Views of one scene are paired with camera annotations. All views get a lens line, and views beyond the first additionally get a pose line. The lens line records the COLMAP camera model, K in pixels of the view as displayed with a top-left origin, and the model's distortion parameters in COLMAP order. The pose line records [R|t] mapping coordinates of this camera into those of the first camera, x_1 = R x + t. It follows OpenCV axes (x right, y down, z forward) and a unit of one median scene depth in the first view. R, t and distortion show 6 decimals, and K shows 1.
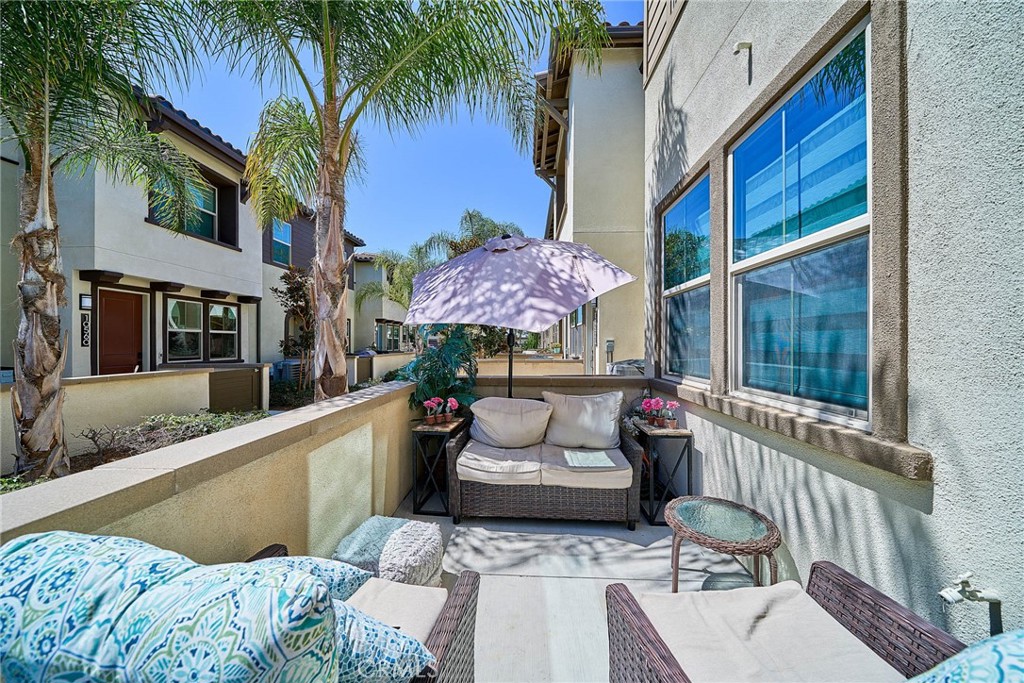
lens RADIAL K [[345.9, 0, 501.8], [0, 345.9, 344.8], [0, 0, 1]] dist [-0.000249, -0.000596]
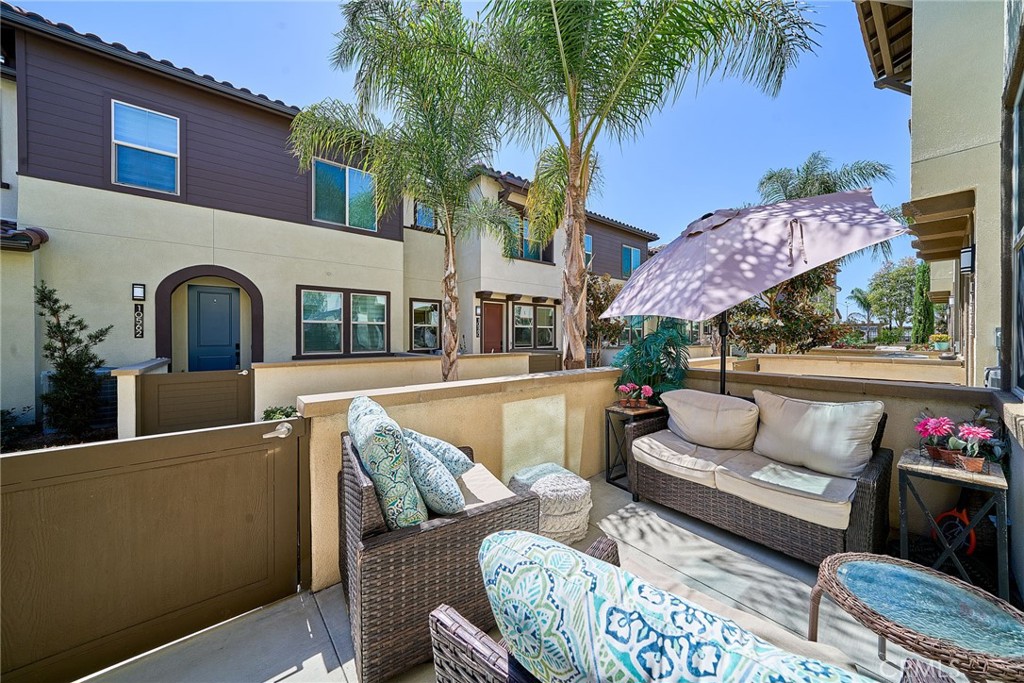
lens RADIAL K [[345.9, 0, 508.5], [0, 345.9, 339.4], [0, 0, 1]] dist [-0.000249, -0.000596]
pose [[0.660371, 0.007878, -0.750898, 0.391174], [-0.004066, 0.999968, 0.006915, 0.009034], [0.750928, -0.001514, 0.660382, -0.003768]]
